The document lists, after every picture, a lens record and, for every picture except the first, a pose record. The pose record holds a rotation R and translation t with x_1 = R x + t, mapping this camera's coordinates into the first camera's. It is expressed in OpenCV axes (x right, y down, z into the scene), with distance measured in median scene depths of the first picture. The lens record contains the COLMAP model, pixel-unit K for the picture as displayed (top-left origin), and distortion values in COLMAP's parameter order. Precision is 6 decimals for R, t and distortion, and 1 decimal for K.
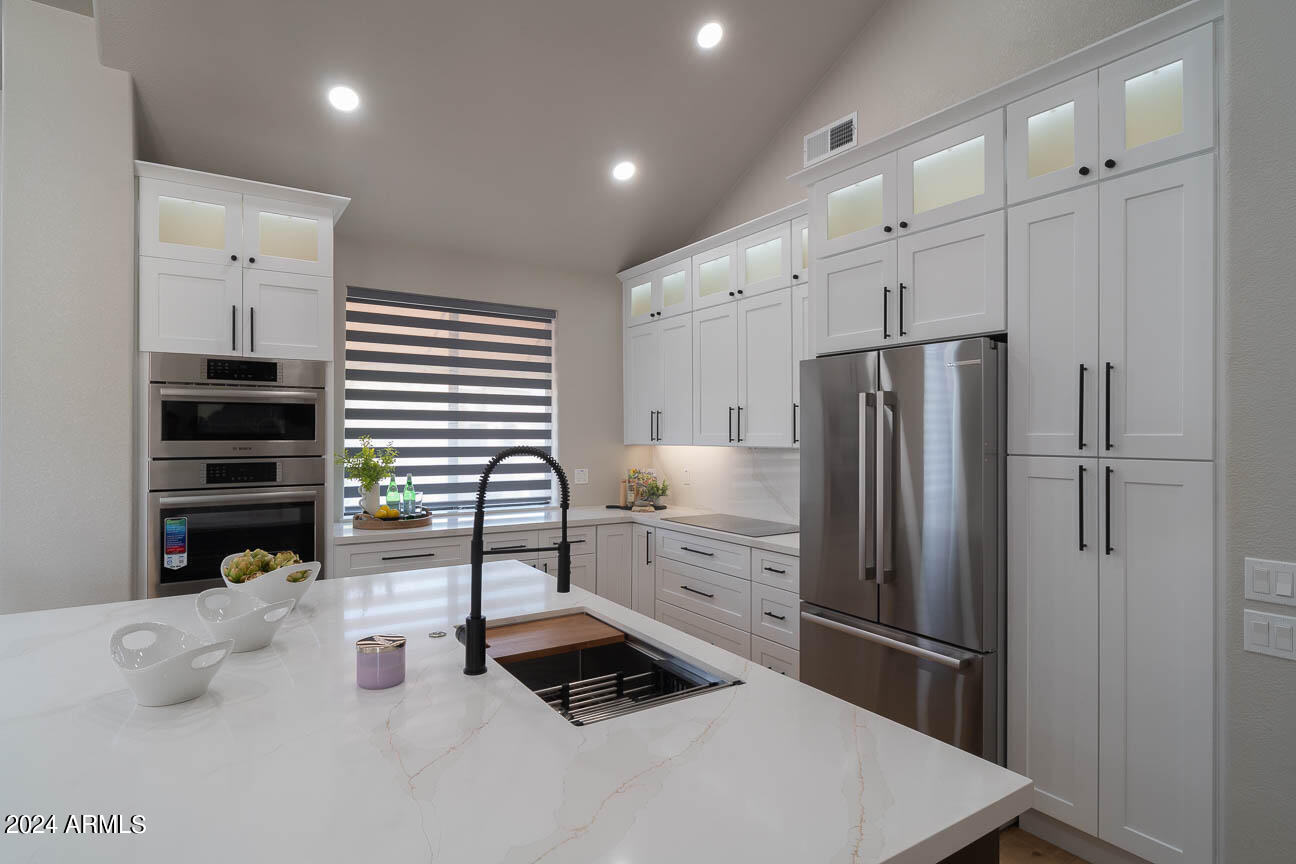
lens RADIAL K [[658.5, 0, 657.0], [0, 658.5, 424.2], [0, 0, 1]] dist [-0.024299, 0.010623]
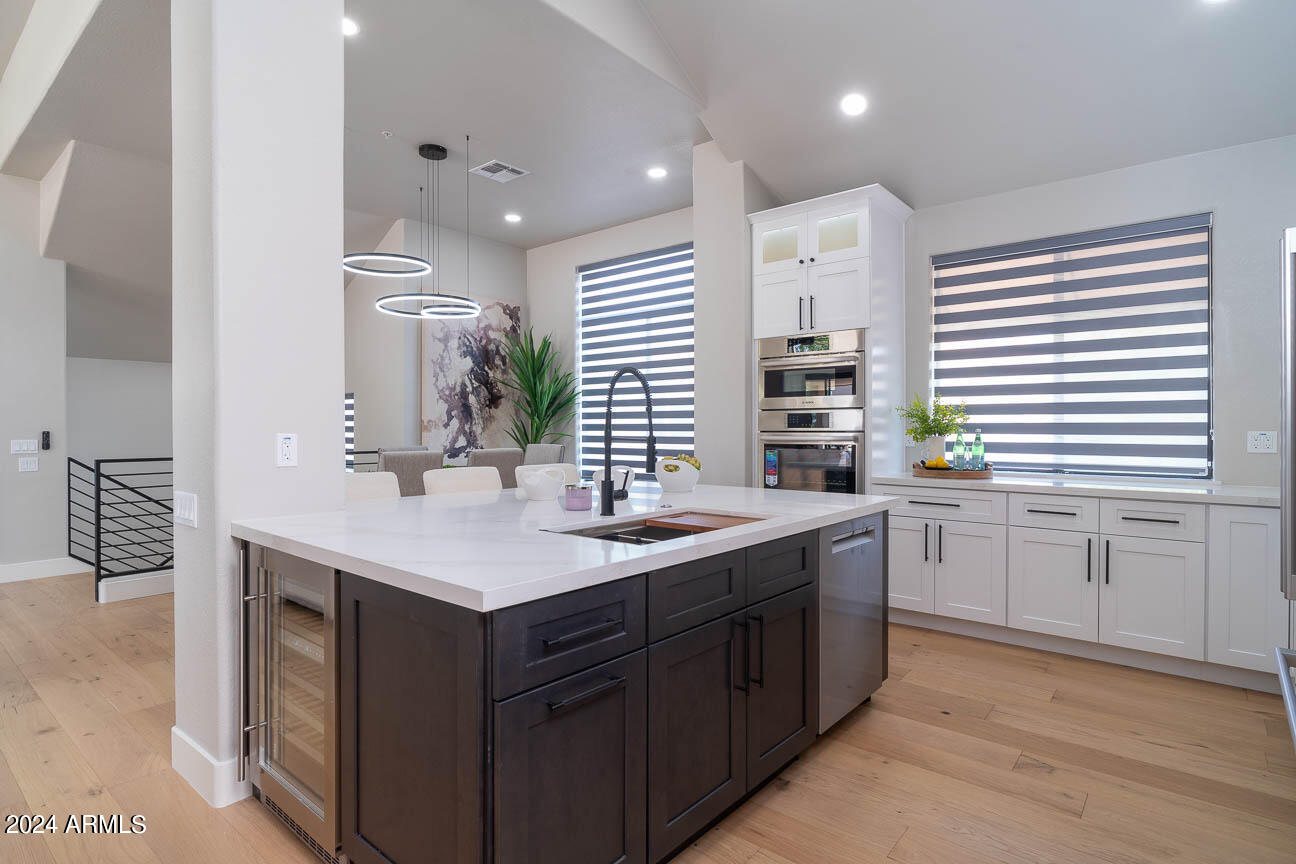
lens RADIAL K [[658.5, 0, 651.9], [0, 658.5, 430.9], [0, 0, 1]] dist [-0.024299, 0.010623]
pose [[0.287337, 0.003337, -0.957824, 0.561278], [0.011229, 0.999913, 0.006852, 0.082152], [0.957764, -0.012724, 0.287275, 0.304906]]
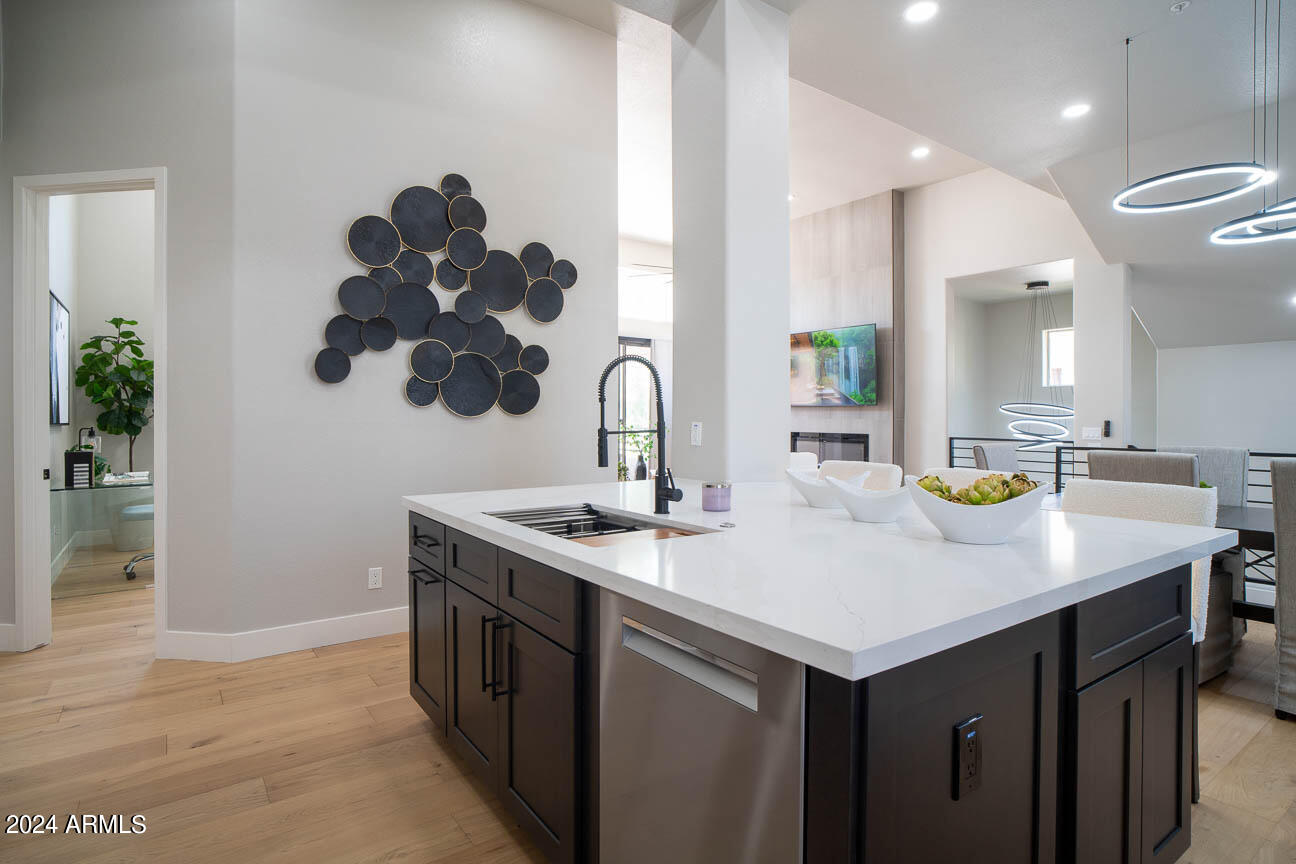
lens RADIAL K [[658.5, 0, 641.7], [0, 658.5, 425.2], [0, 0, 1]] dist [-0.024299, 0.010623]
pose [[-0.999575, -0.000981, -0.029147, -0.082077], [-0.001059, 0.999996, 0.002651, 0.086569], [0.029145, 0.002681, -0.999572, 1.118208]]
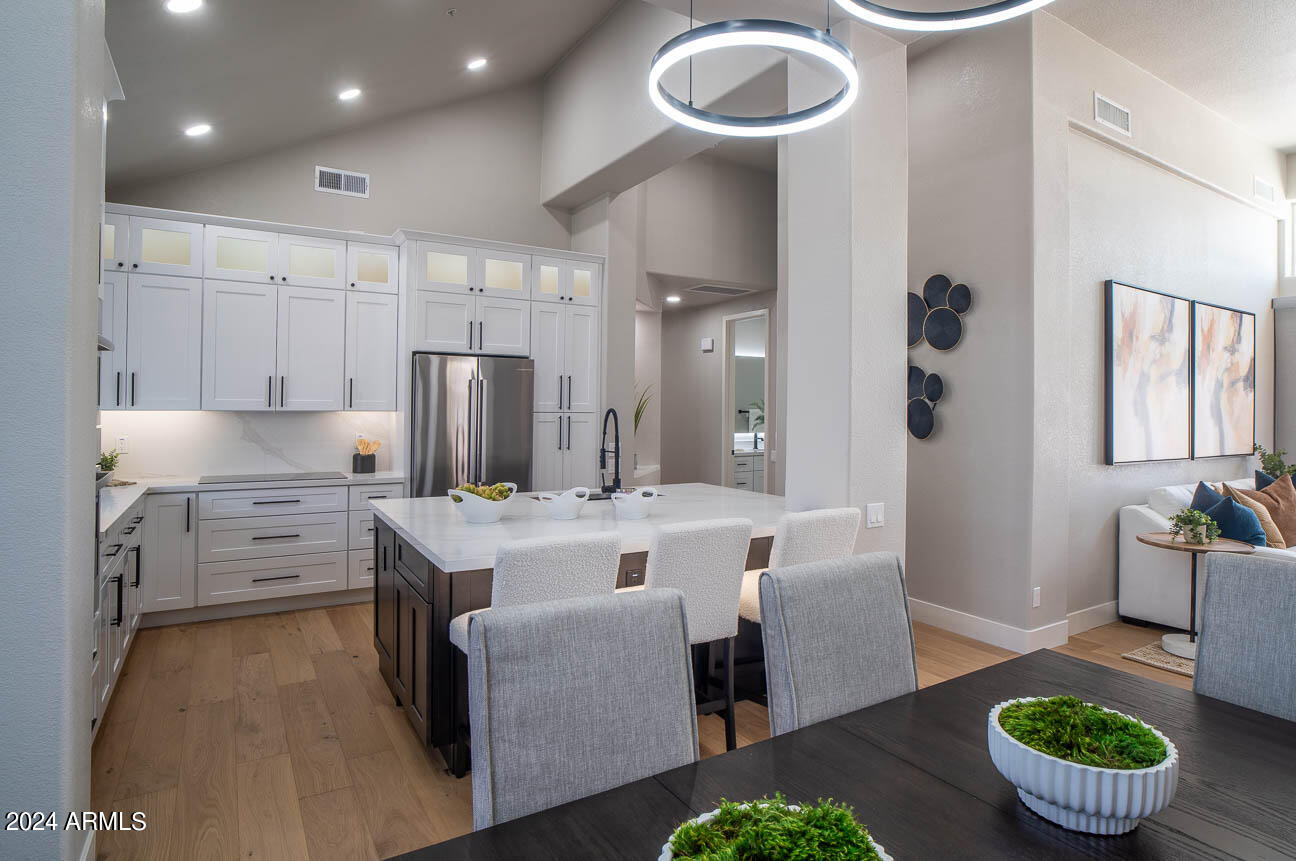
lens RADIAL K [[658.5, 0, 631.4], [0, 658.5, 408.7], [0, 0, 1]] dist [-0.024299, 0.010623]
pose [[0.072044, 0.000307, 0.997401, -1.233203], [-0.023768, 0.999717, 0.001409, 0.017323], [-0.997118, -0.023807, 0.072031, 0.364622]]
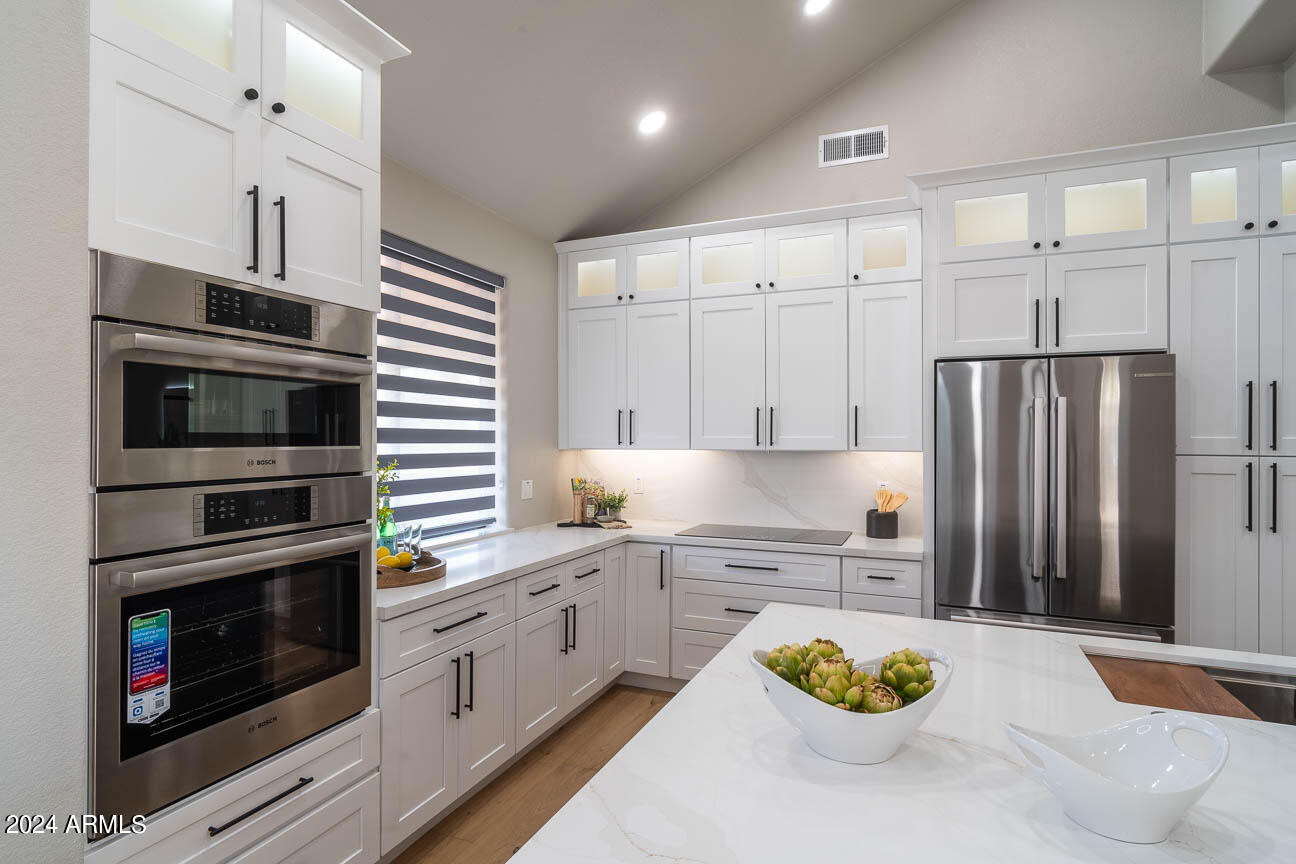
lens RADIAL K [[658.5, 0, 646.6], [0, 658.5, 428.5], [0, 0, 1]] dist [-0.024299, 0.010623]
pose [[0.838594, 0.009405, 0.544676, -0.656796], [-0.010302, 0.999946, -0.001404, 0.007798], [-0.544660, -0.004434, 0.838645, 0.391247]]
